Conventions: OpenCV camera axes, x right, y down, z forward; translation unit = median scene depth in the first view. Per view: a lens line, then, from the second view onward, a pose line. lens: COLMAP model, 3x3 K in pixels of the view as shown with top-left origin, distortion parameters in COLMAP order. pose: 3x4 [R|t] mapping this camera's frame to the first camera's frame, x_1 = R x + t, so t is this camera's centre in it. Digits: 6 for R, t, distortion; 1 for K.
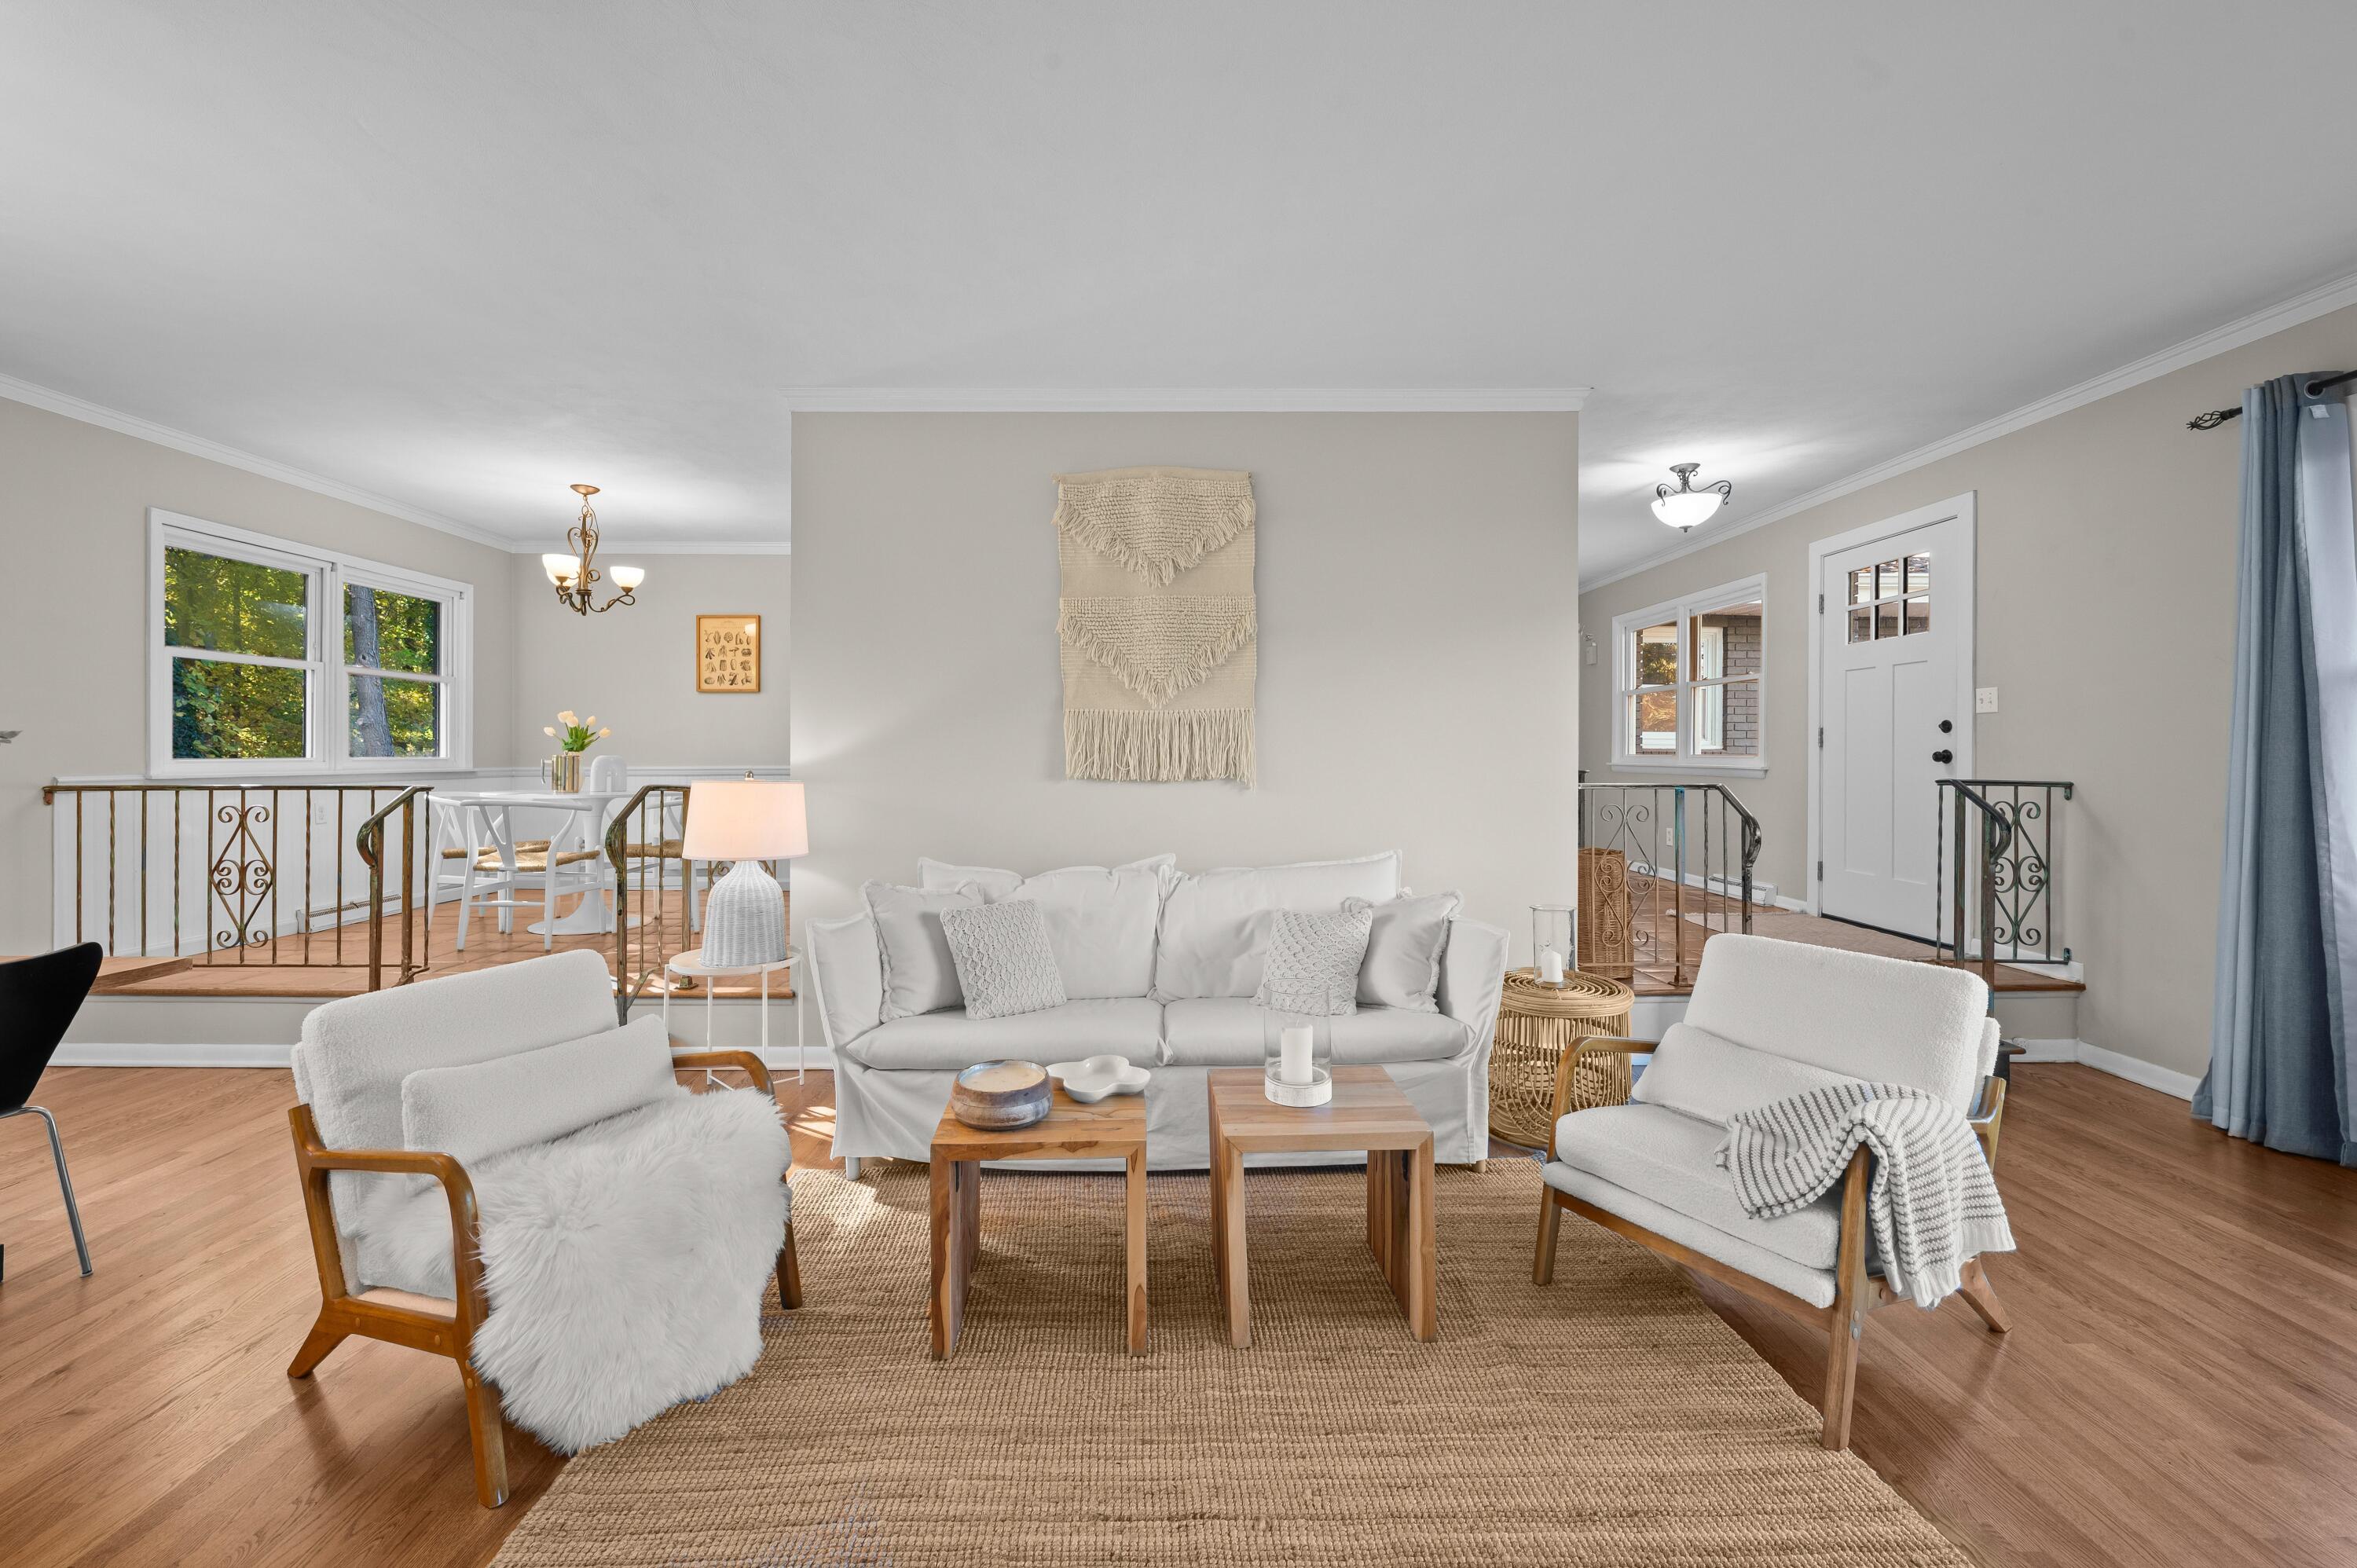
lens RADIAL K [[944.7, 0, 1162.7], [0, 944.7, 751.5], [0, 0, 1]] dist [-0.001235, 0.000109]
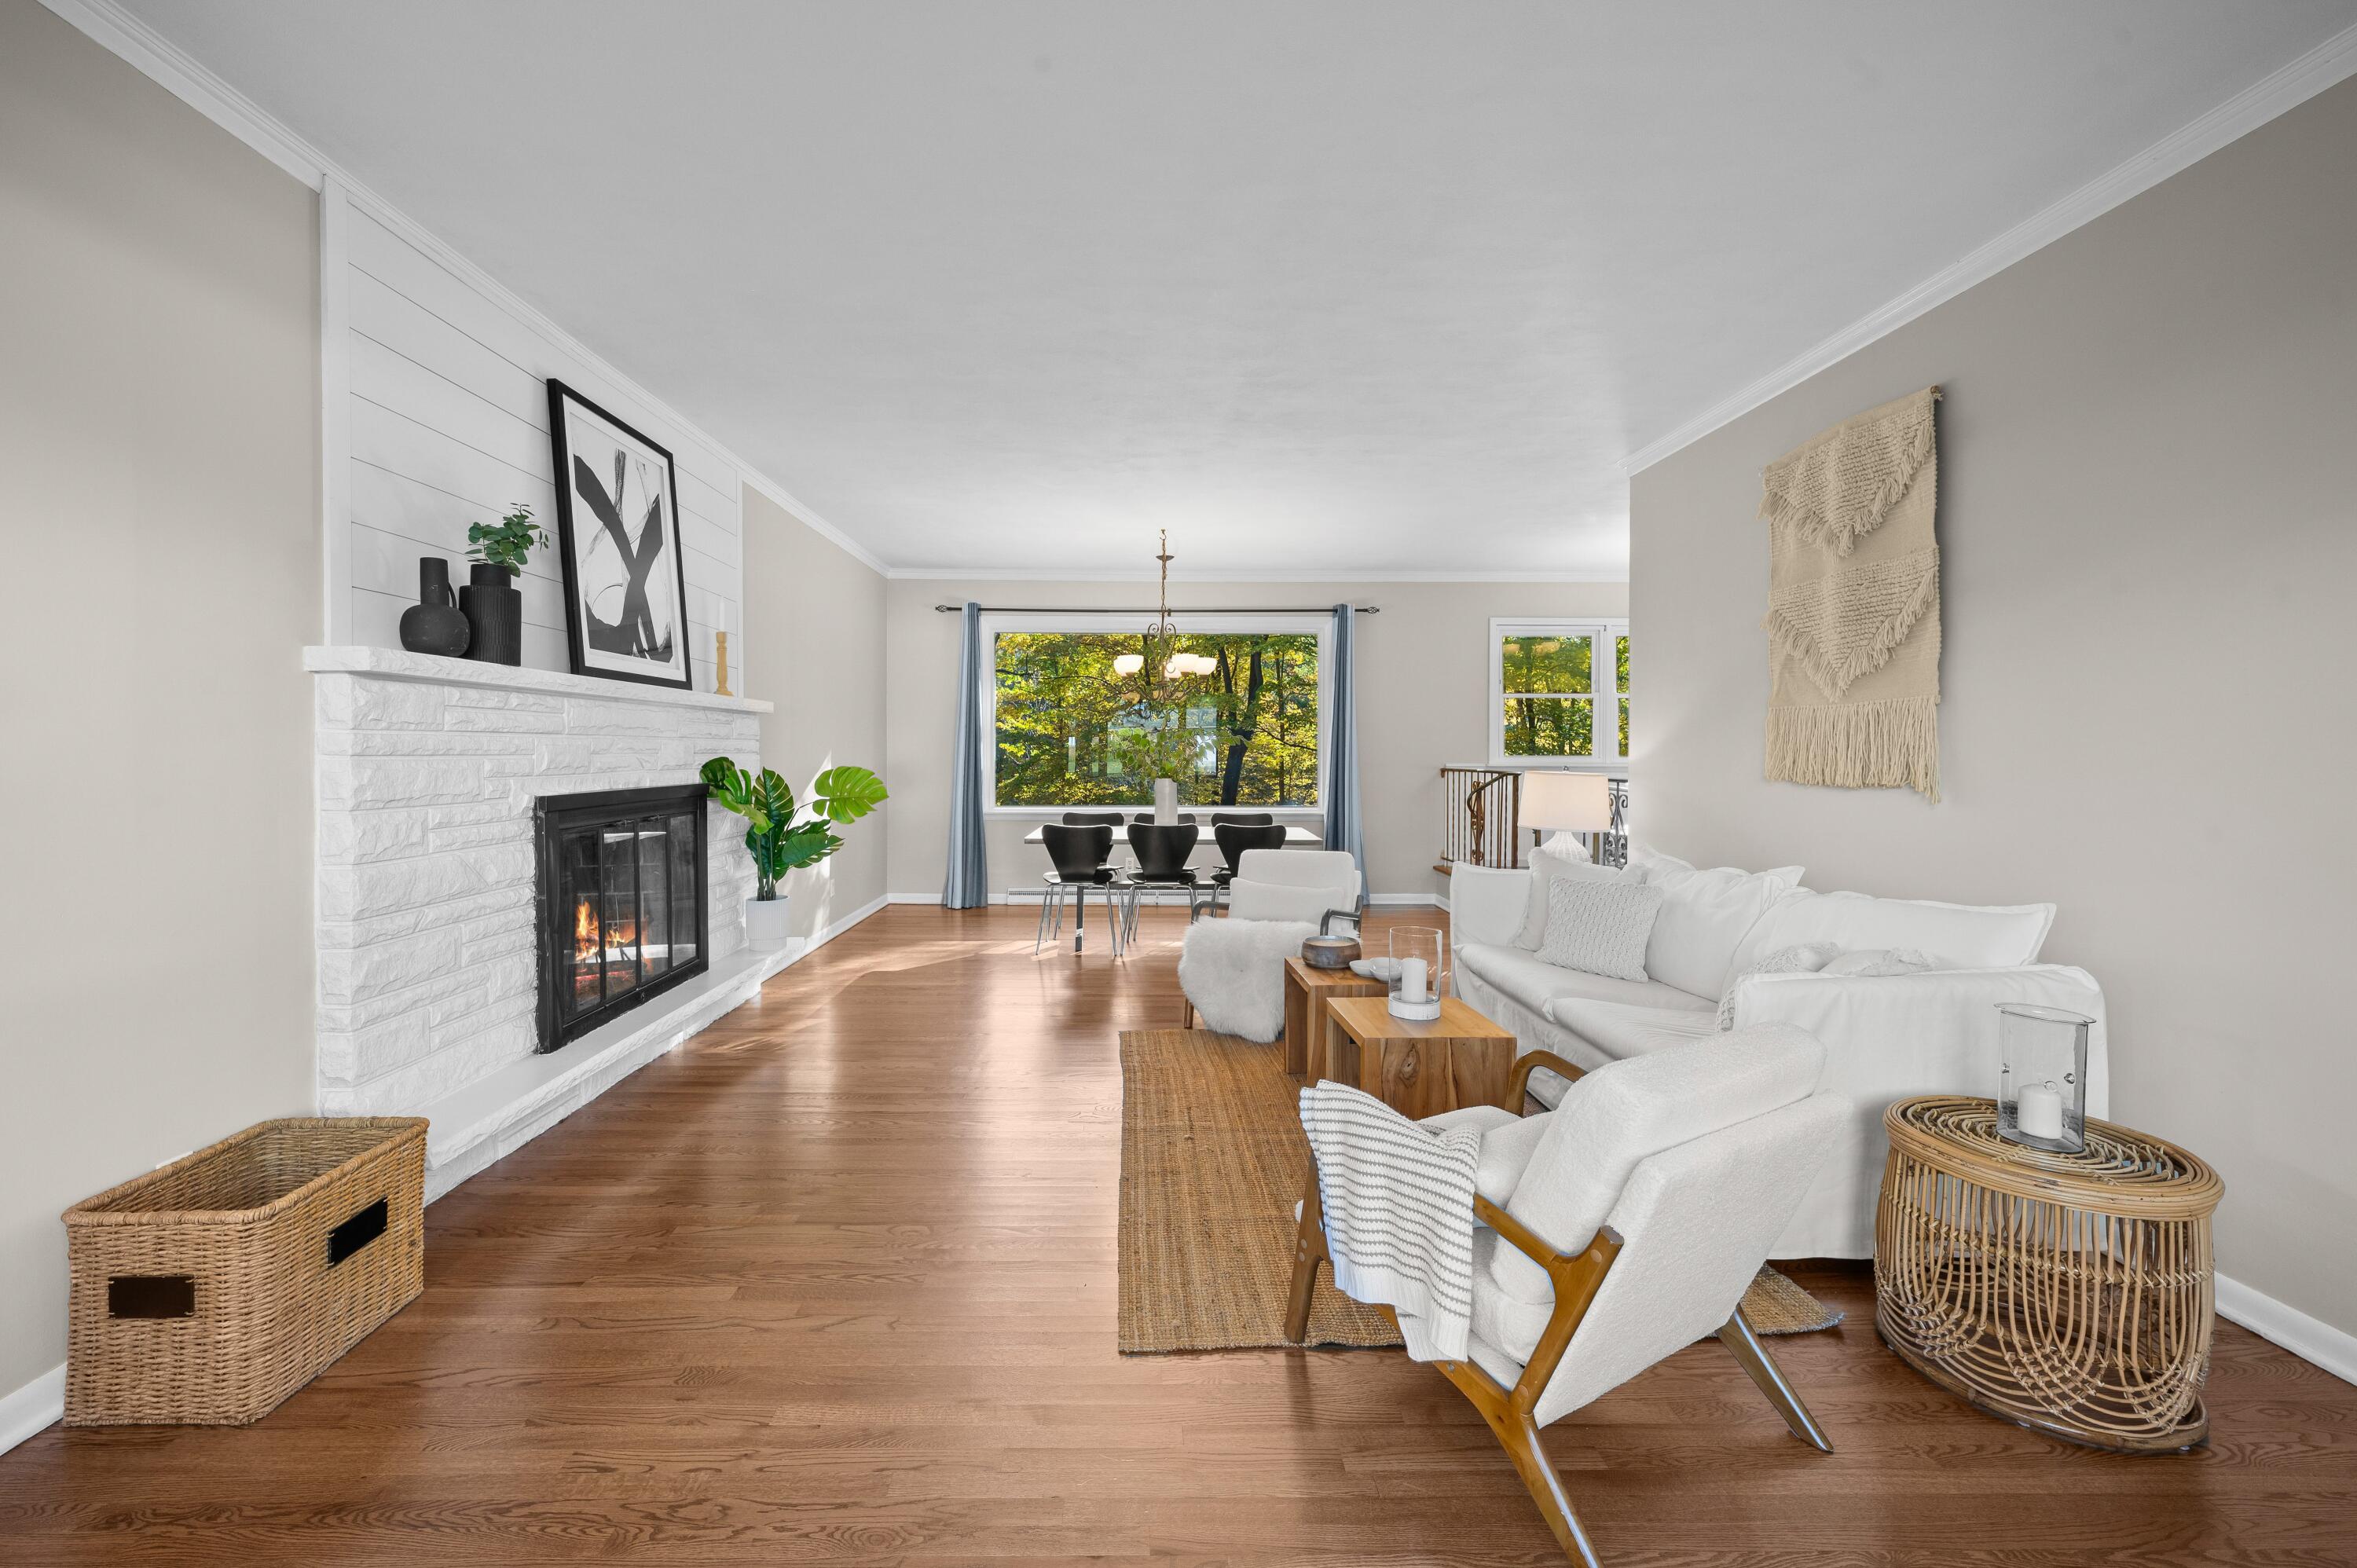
lens RADIAL K [[944.7, 0, 1149.5], [0, 944.7, 758.3], [0, 0, 1]] dist [-0.001235, 0.000109]
pose [[0.007111, 0.008509, -0.999939, 0.827435], [-0.000212, 0.999964, 0.008508, -0.001898], [0.999975, 0.000151, 0.007113, 0.353529]]
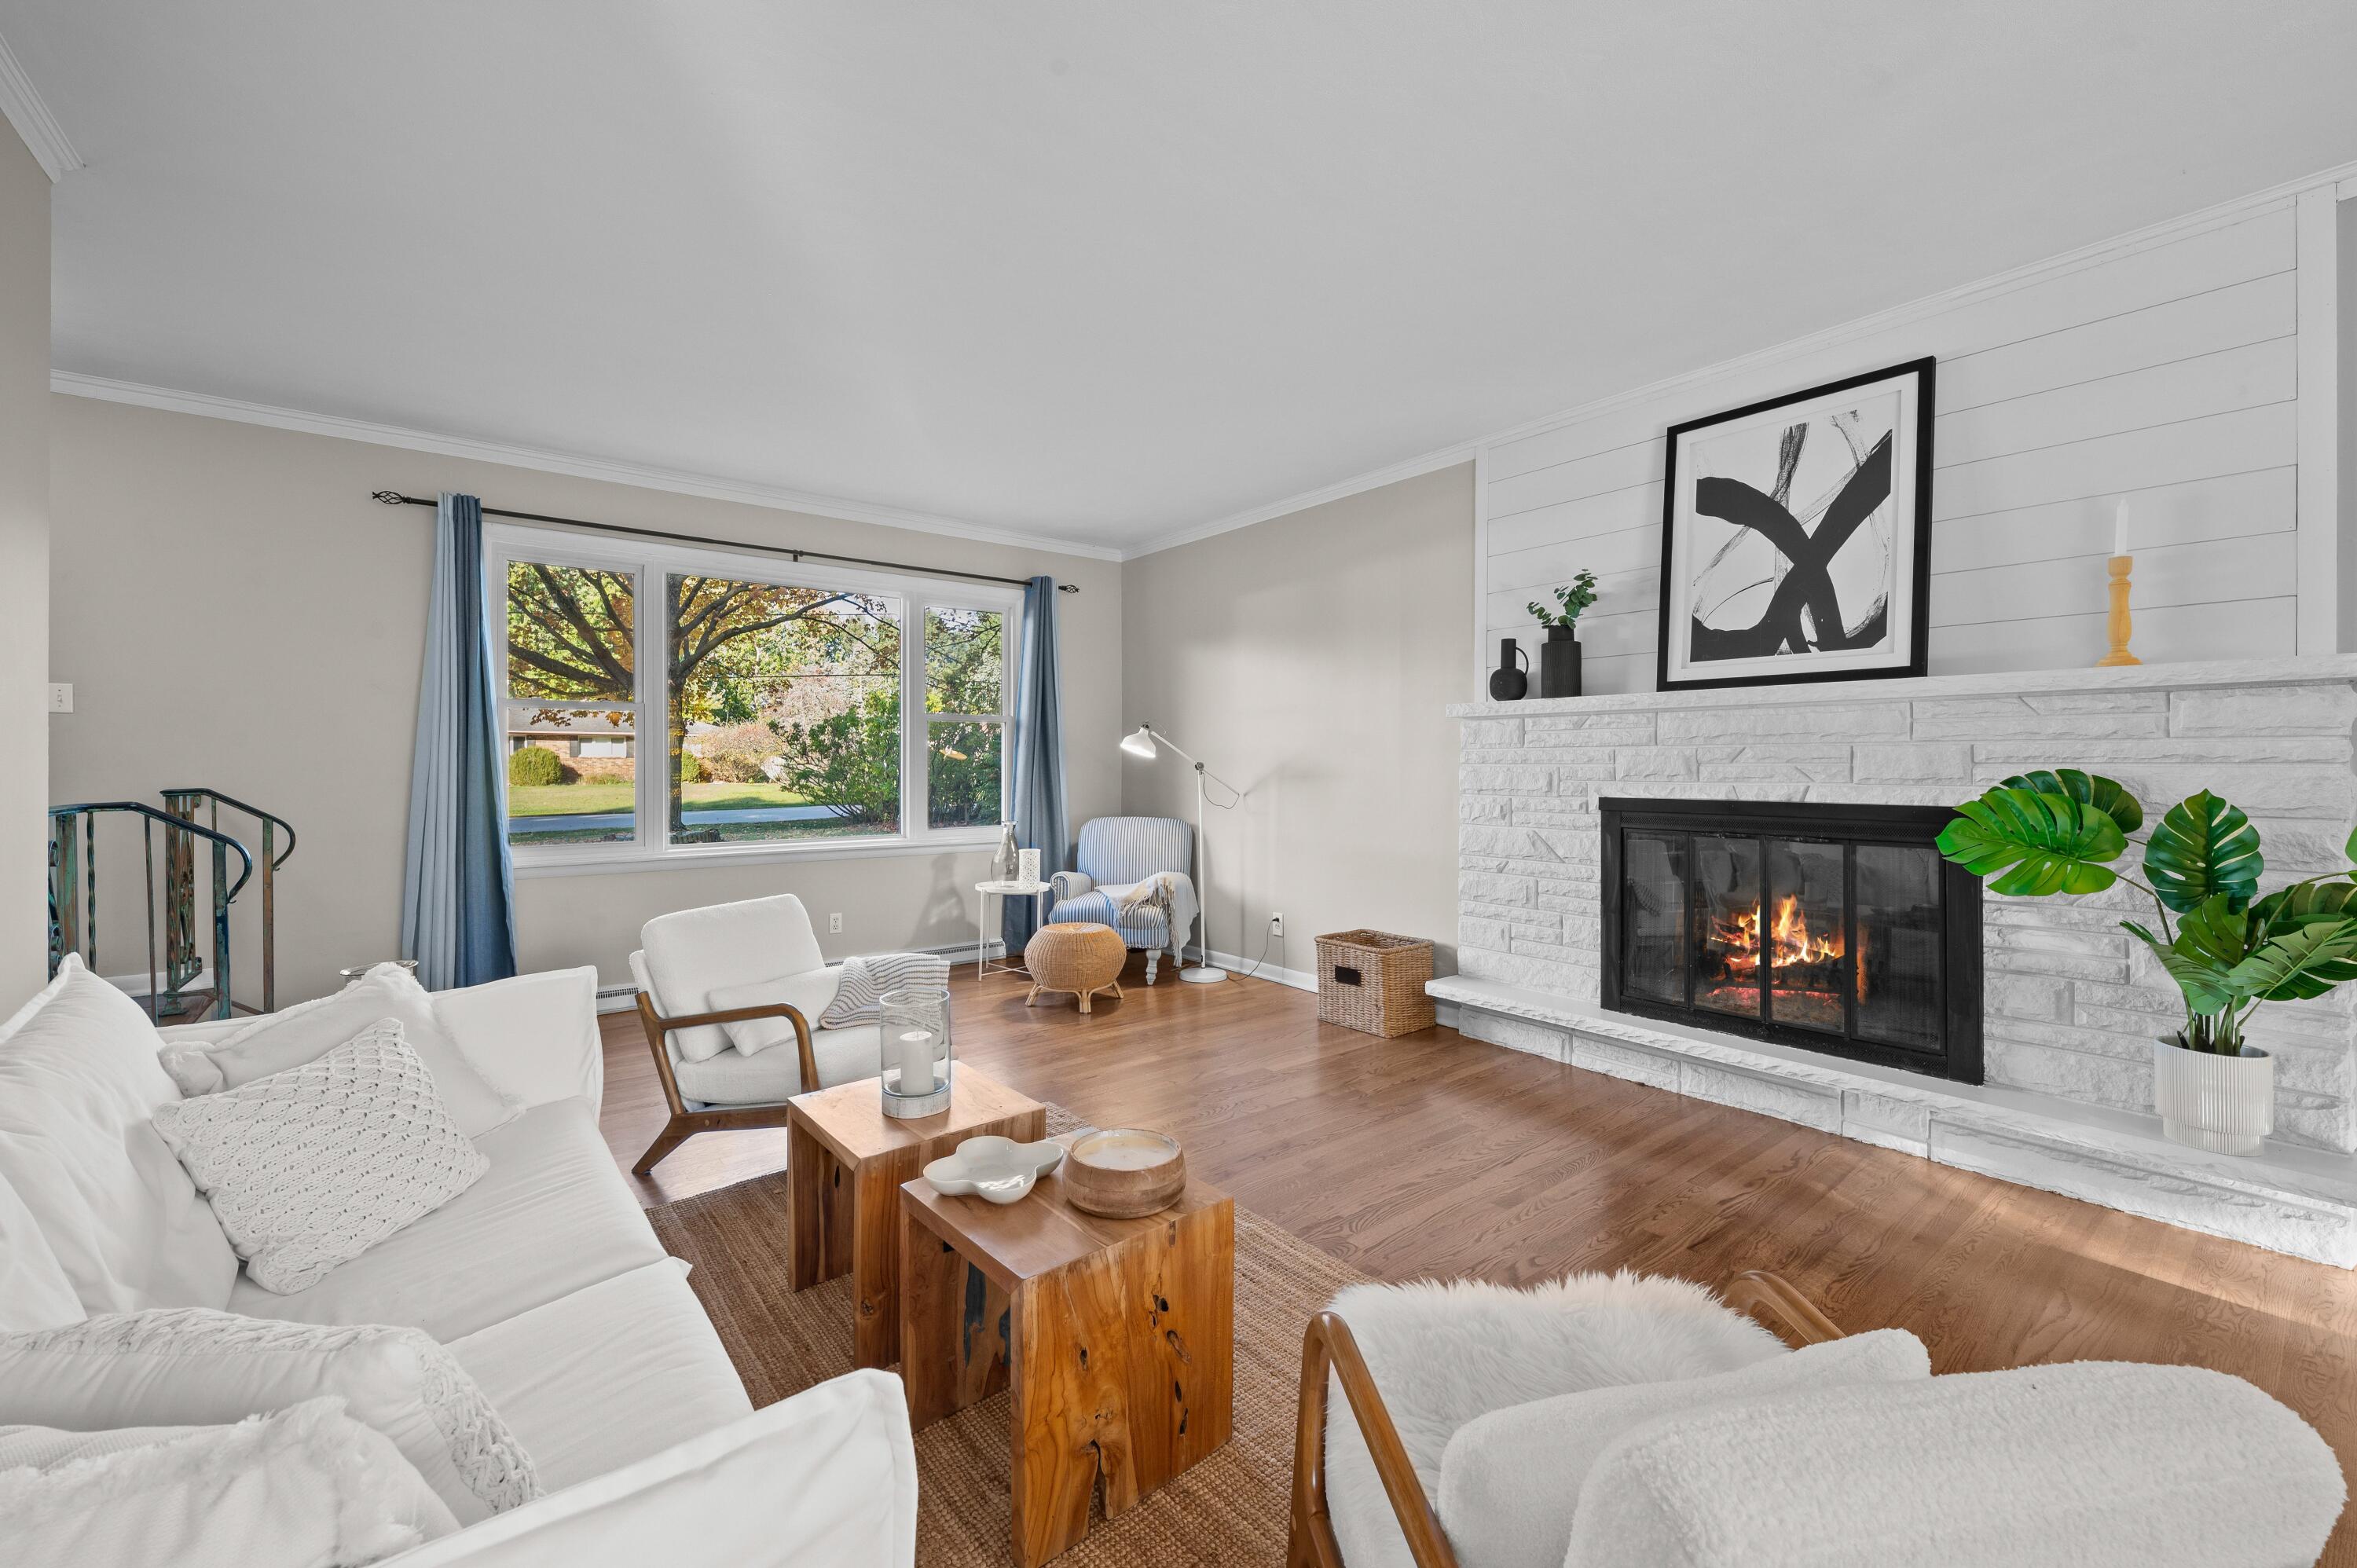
lens RADIAL K [[944.7, 0, 1184.1], [0, 944.7, 764.1], [0, 0, 1]] dist [-0.001235, 0.000109]
pose [[-0.616844, 0.000196, 0.787085, -0.450179], [-0.002202, 0.999996, -0.001975, 0.005363], [-0.787082, -0.002951, -0.616841, 0.786390]]
